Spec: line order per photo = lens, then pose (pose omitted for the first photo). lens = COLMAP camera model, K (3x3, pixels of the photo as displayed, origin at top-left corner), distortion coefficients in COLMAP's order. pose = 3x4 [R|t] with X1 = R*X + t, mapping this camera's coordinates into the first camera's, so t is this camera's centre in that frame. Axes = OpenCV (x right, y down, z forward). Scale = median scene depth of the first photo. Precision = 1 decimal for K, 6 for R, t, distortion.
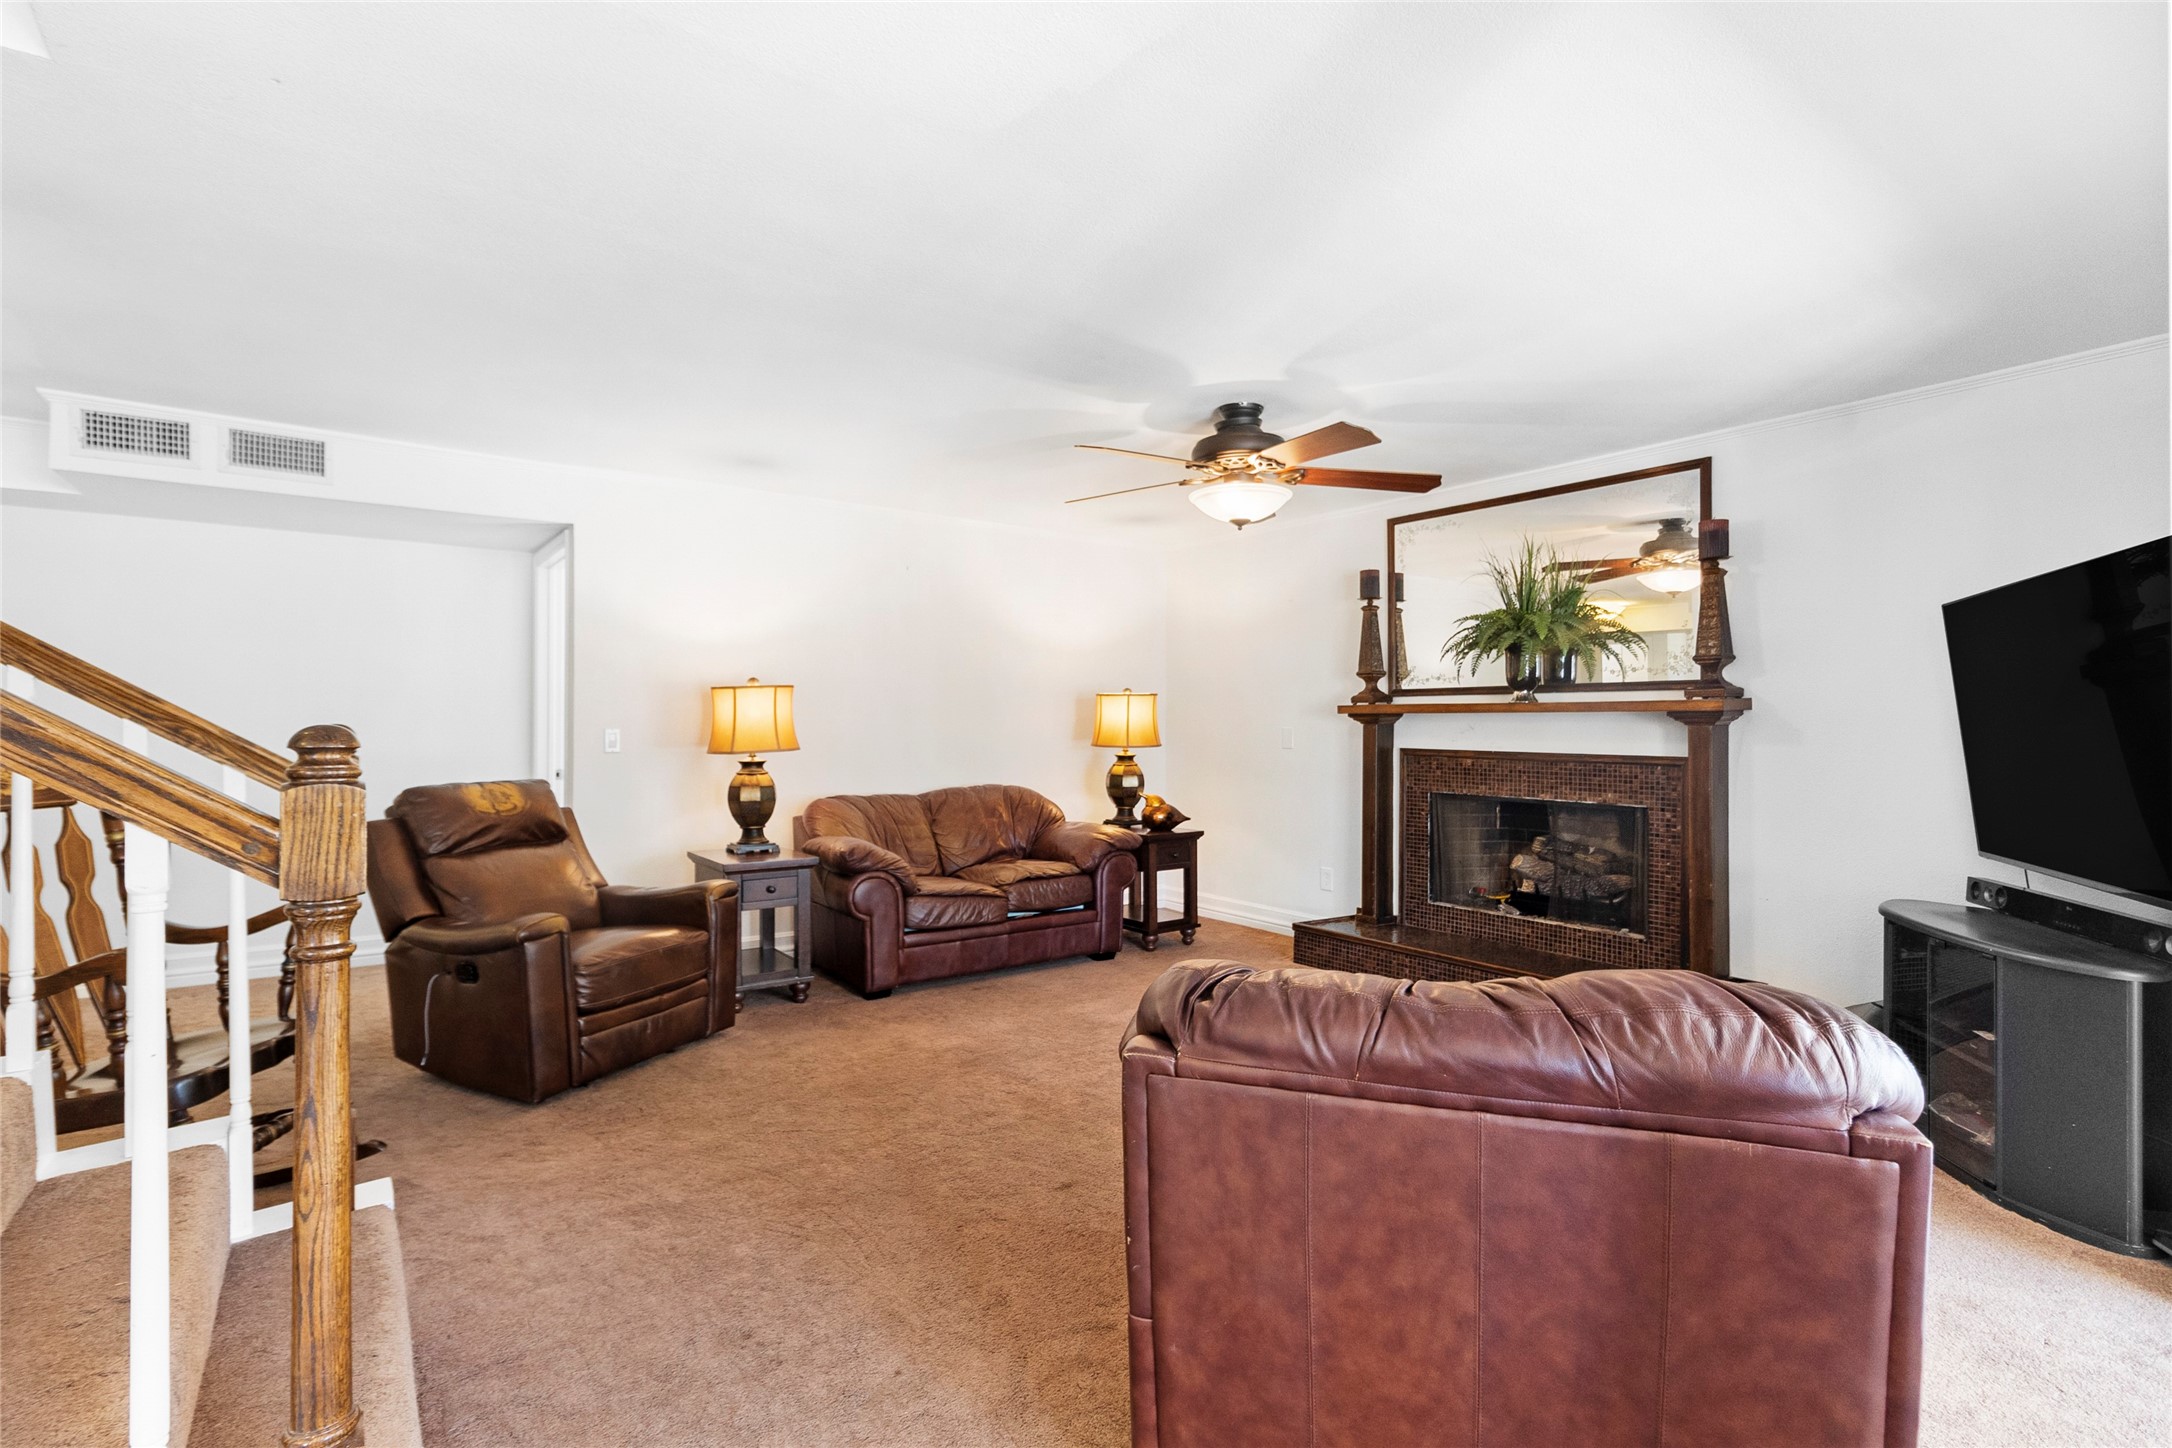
lens RADIAL K [[996.4, 0, 1092.6], [0, 996.4, 706.0], [0, 0, 1]] dist [-0.000041, 0.000554]
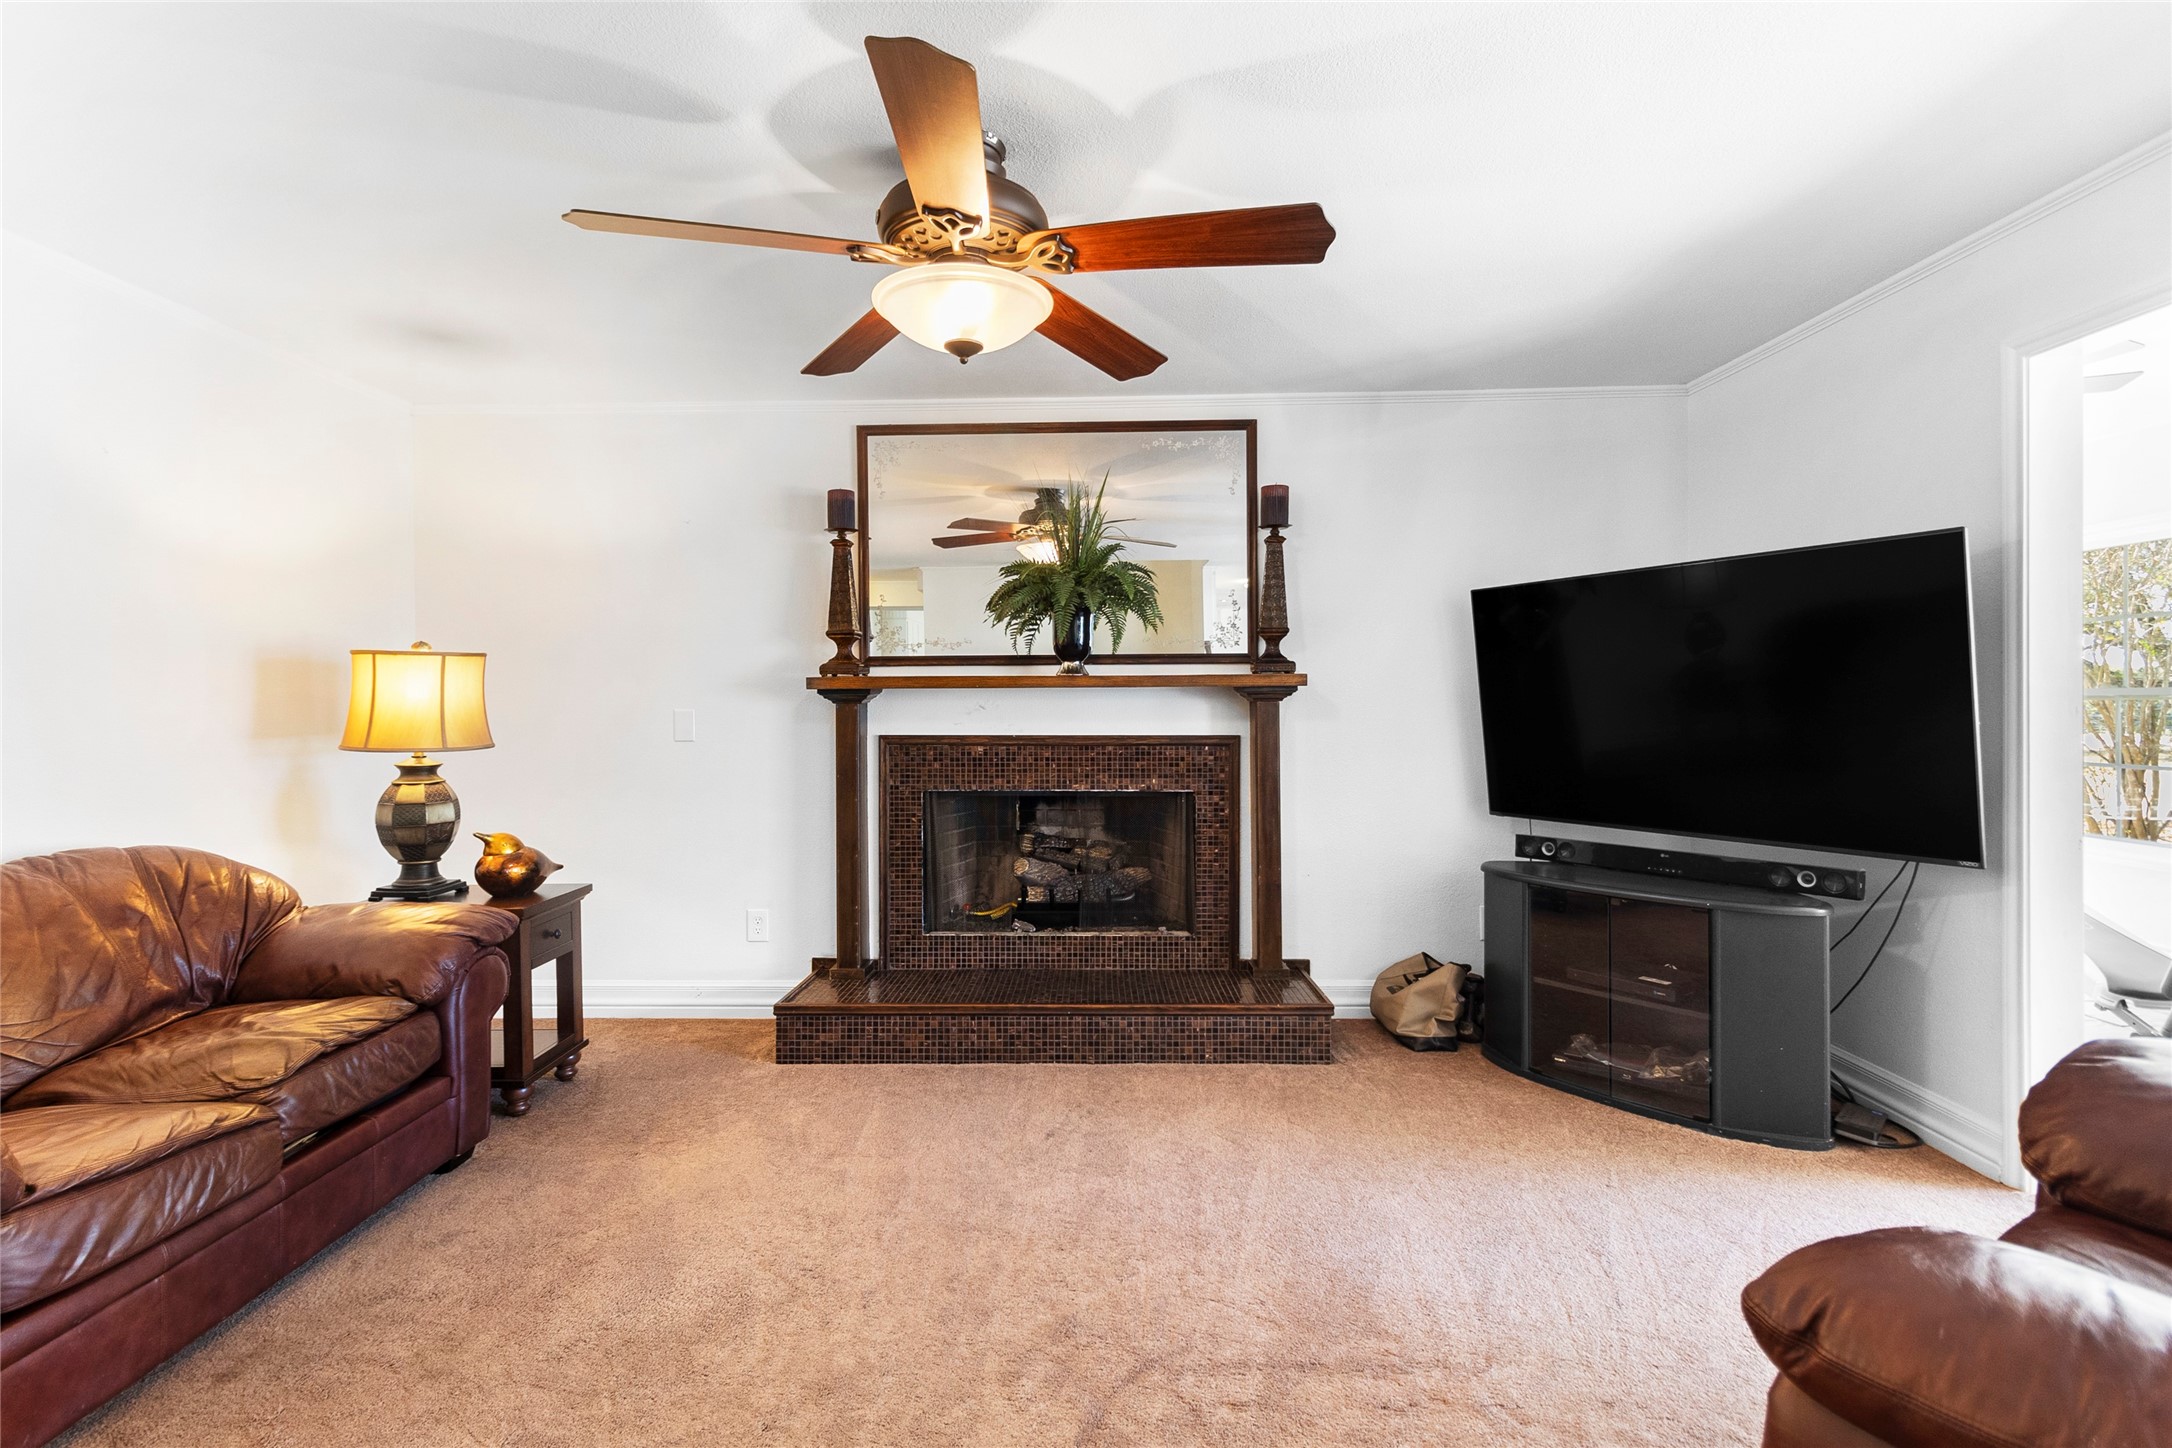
lens RADIAL K [[996.4, 0, 1092.6], [0, 996.4, 706.0], [0, 0, 1]] dist [-0.000041, 0.000554]
pose [[0.625233, -0.010203, 0.780371, -0.183993], [-0.005206, 0.999838, 0.017243, 0.006597], [-0.780421, -0.014844, 0.625078, 0.428208]]
